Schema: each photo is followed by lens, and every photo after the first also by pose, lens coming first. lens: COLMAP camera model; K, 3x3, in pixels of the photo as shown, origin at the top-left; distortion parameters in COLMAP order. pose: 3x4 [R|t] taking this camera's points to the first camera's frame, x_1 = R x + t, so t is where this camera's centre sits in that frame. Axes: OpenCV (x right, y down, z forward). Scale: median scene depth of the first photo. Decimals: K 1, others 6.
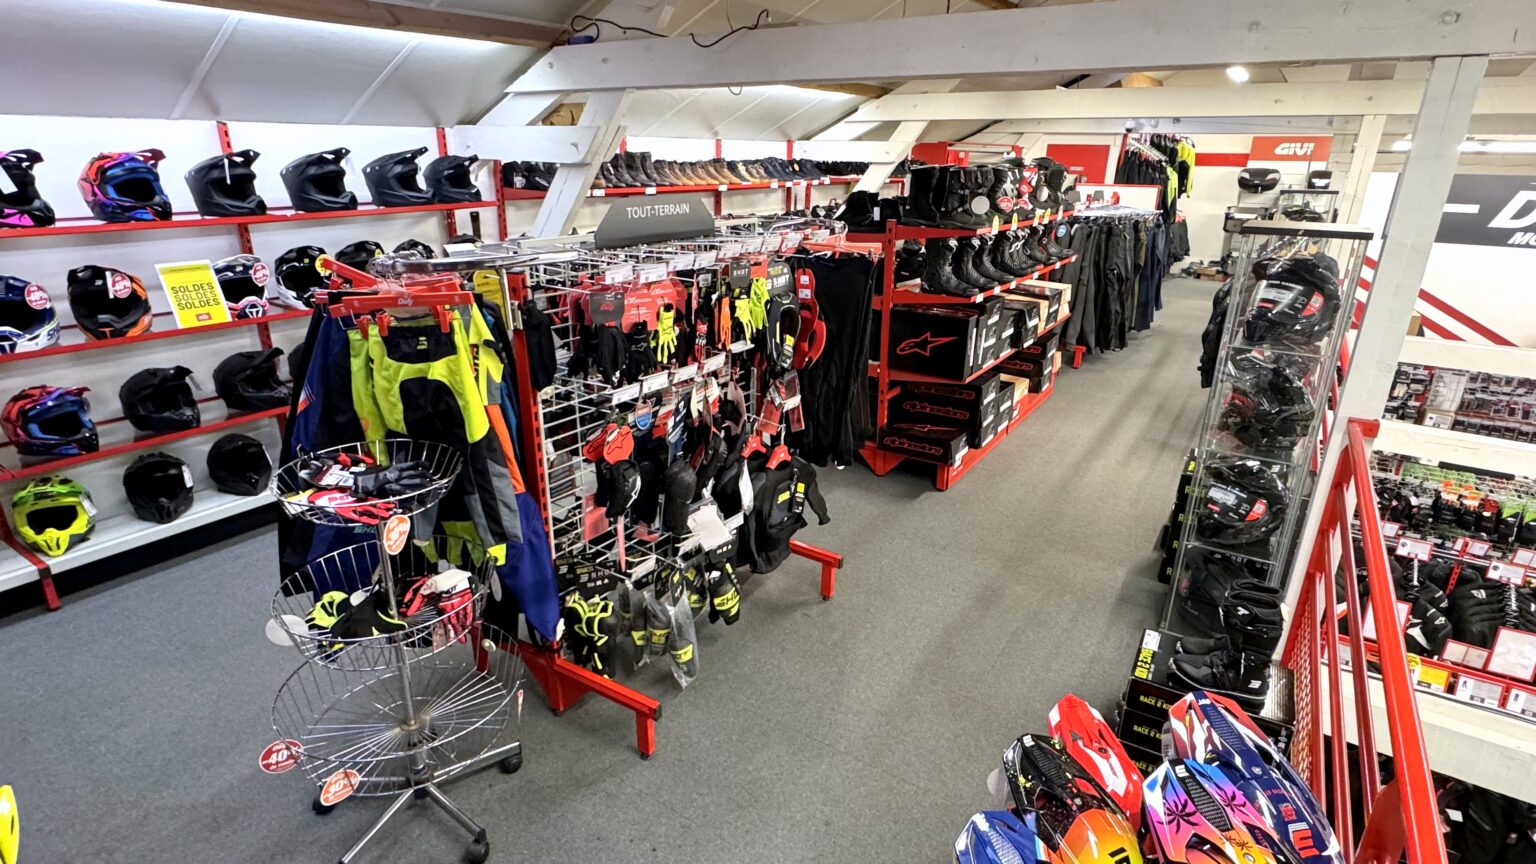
lens RADIAL K [[760.7, 0, 767.4], [0, 760.7, 430.8], [0, 0, 1]] dist [-0.004209, -0.000257]
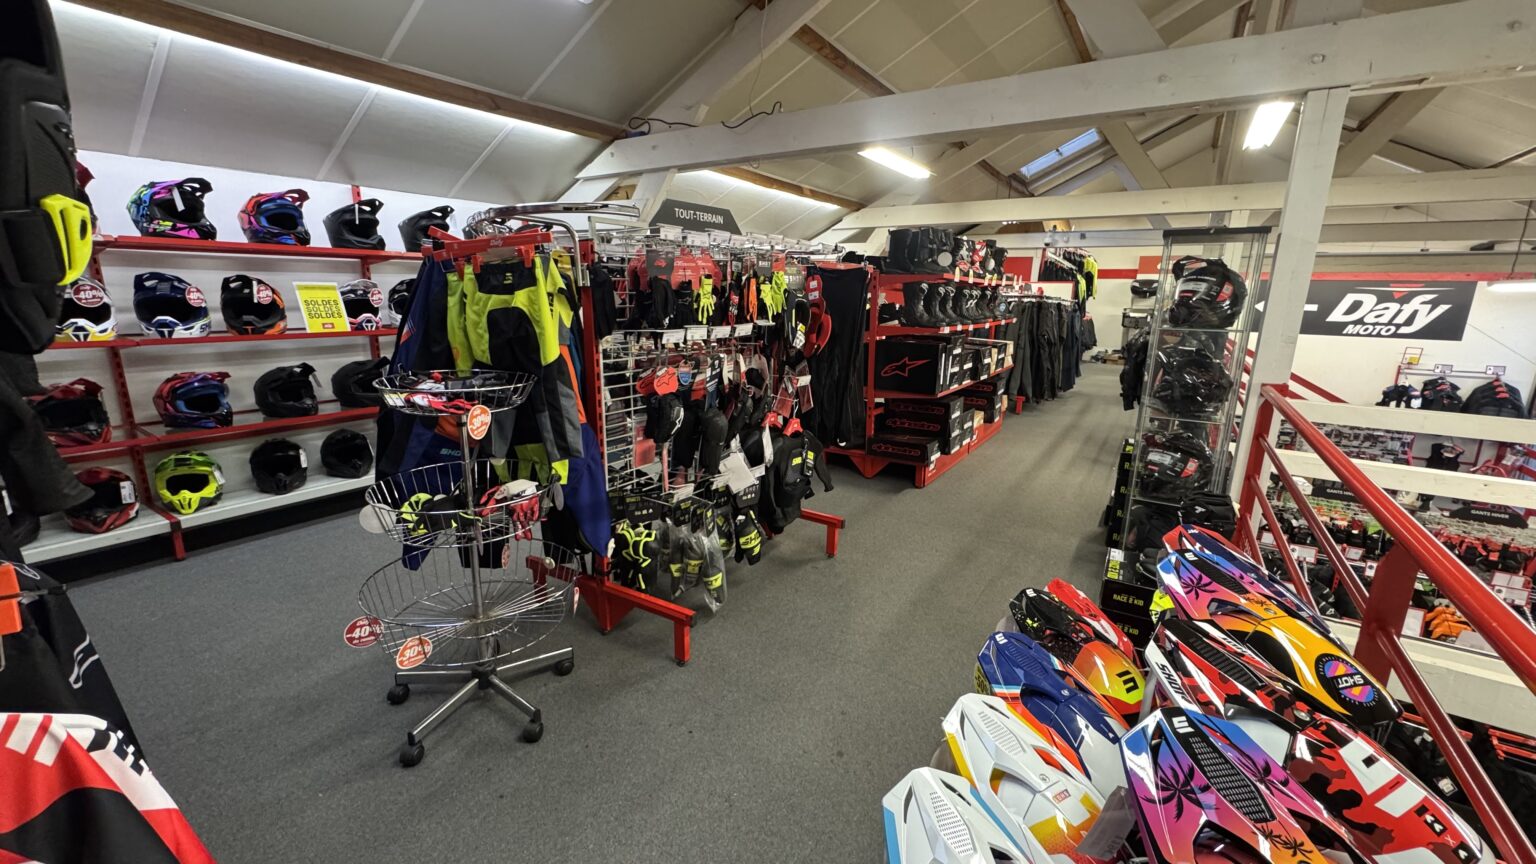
lens RADIAL K [[597.9, 0, 768.6], [0, 597.9, 431.3], [0, 0, 1]] dist [-0.005398, 0.000079]
pose [[0.999989, 0.002614, 0.003899, -0.026525], [-0.002142, 0.993200, -0.116404, 0.147346], [-0.004176, 0.116394, 0.993194, 0.050936]]
